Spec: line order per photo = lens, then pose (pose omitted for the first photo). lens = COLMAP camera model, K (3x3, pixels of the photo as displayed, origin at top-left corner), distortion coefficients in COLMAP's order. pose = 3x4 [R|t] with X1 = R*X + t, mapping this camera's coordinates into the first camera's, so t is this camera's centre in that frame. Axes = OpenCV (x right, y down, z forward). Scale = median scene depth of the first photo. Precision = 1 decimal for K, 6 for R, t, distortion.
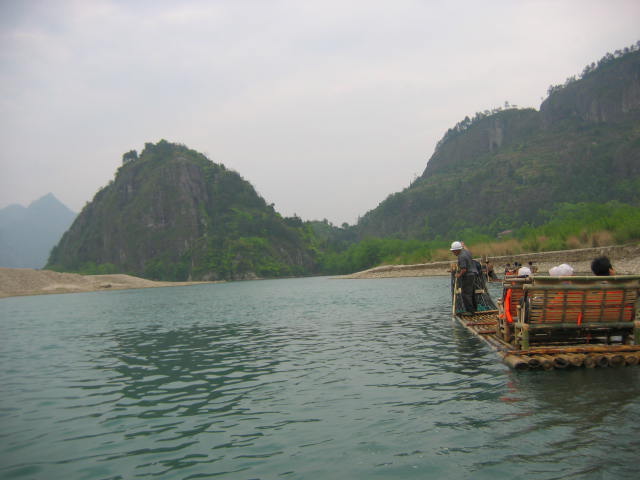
lens RADIAL K [[706.6, 0, 320.0], [0, 706.6, 240.0], [0, 0, 1]] dist [-0.012041, -0.006210]
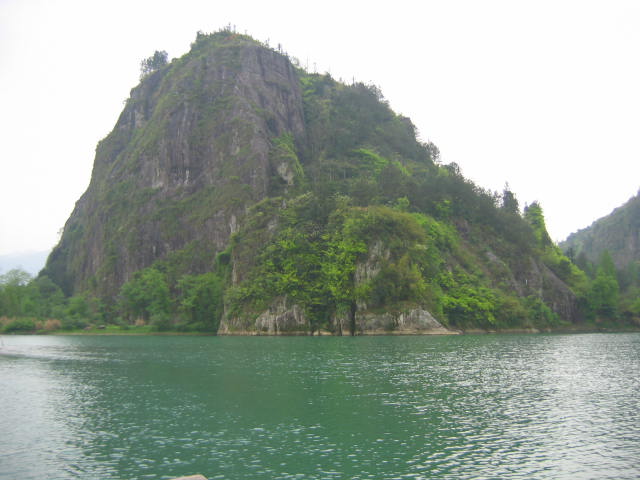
lens RADIAL K [[706.6, 0, 320.0], [0, 706.6, 240.0], [0, 0, 1]] dist [-0.012041, -0.006210]
pose [[0.982574, 0.022354, -0.184523, -0.075960], [-0.035488, 0.997041, -0.068185, 0.034762], [0.182453, 0.073545, 0.980460, 0.634822]]
